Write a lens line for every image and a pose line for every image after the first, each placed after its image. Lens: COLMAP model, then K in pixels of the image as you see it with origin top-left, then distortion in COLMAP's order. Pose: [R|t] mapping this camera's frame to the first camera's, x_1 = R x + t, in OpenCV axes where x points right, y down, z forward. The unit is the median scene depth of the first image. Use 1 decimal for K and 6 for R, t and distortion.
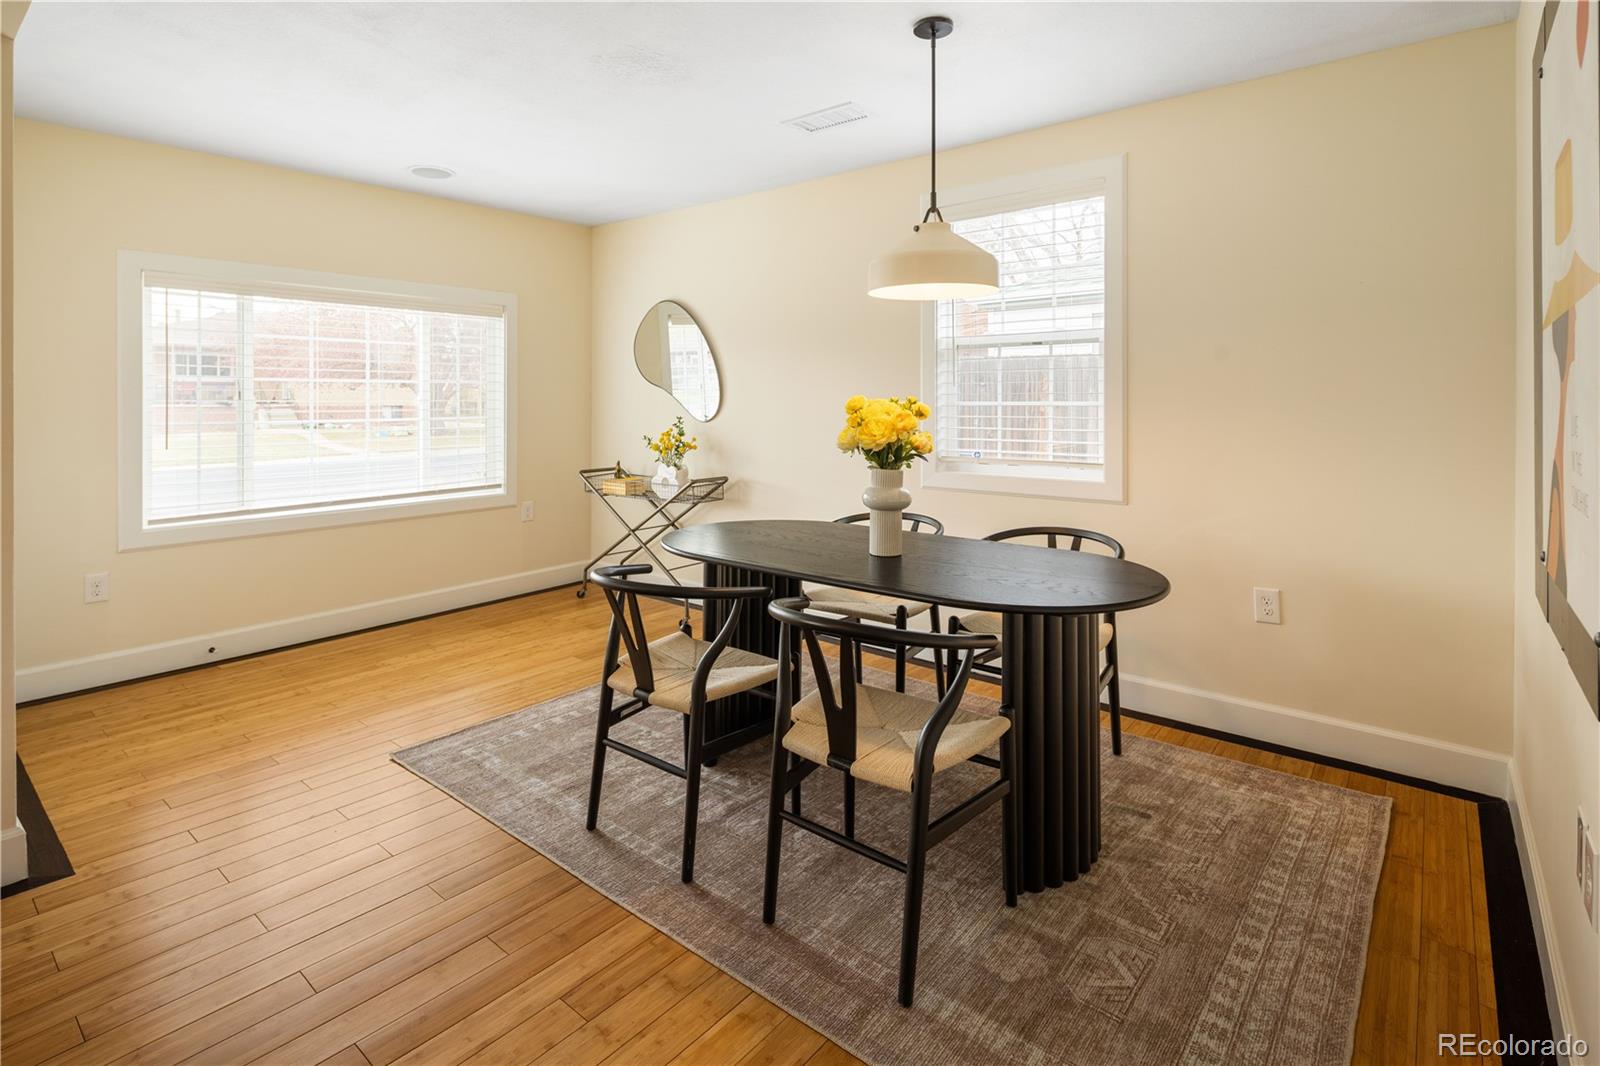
lens RADIAL K [[778.5, 0, 794.9], [0, 778.5, 400.2], [0, 0, 1]] dist [0.005834, -0.004552]
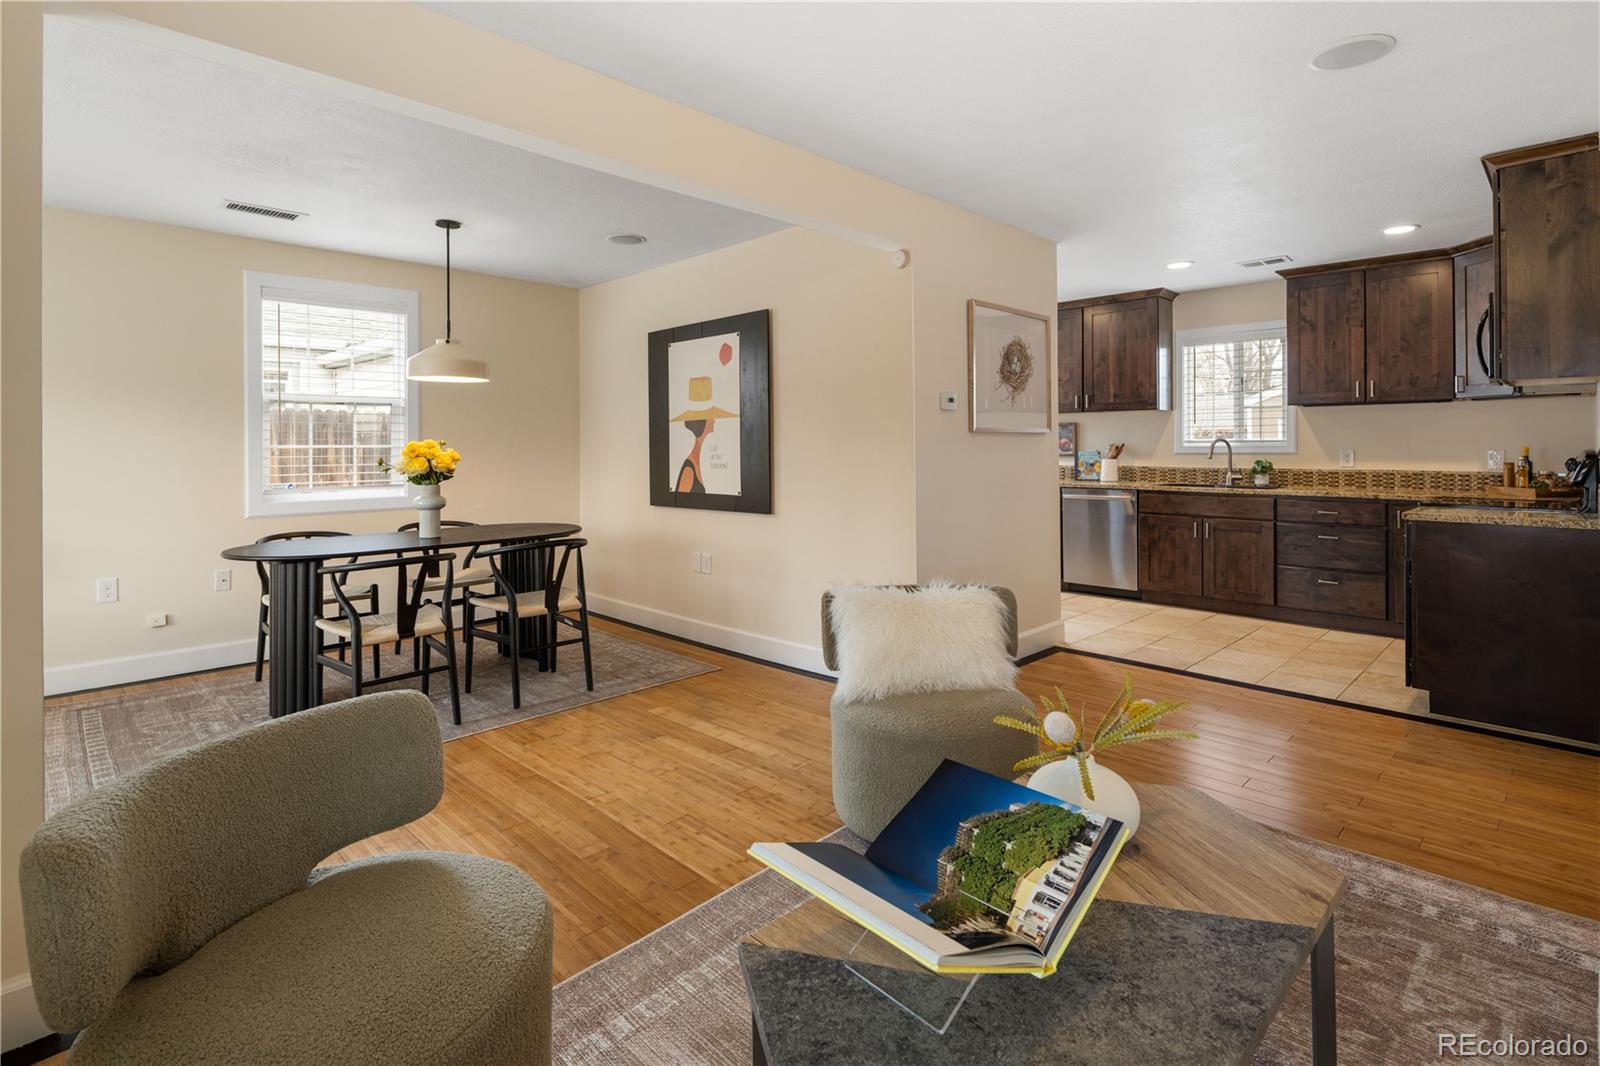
lens RADIAL K [[778.5, 0, 792.5], [0, 778.5, 445.1], [0, 0, 1]] dist [0.005834, -0.004552]
pose [[0.103317, -0.002206, 0.994646, -1.081632], [0.004888, 0.999987, 0.001710, 0.004610], [-0.994637, 0.004685, 0.103326, 0.059163]]
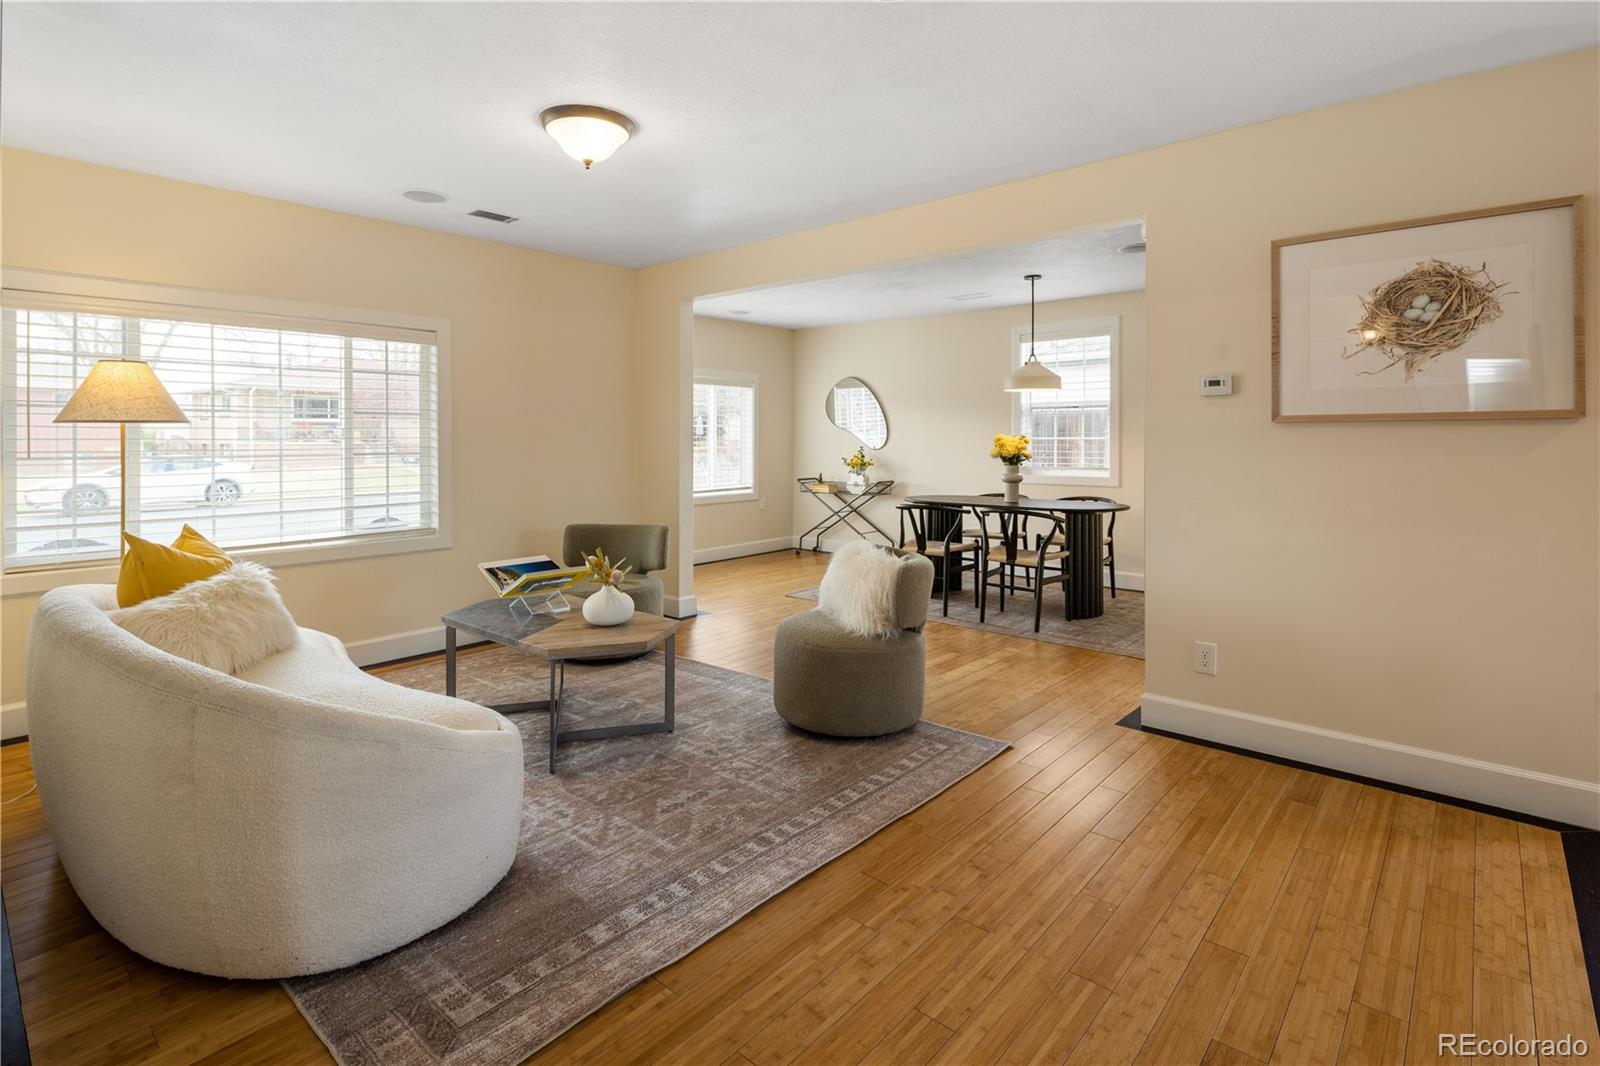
lens RADIAL K [[778.5, 0, 799.5], [0, 778.5, 442.5], [0, 0, 1]] dist [0.005834, -0.004552]
pose [[0.999625, 0.000449, -0.027372, -0.344665], [-0.000331, 0.999991, 0.004314, 0.007700], [0.027373, -0.004303, 0.999616, -1.022225]]
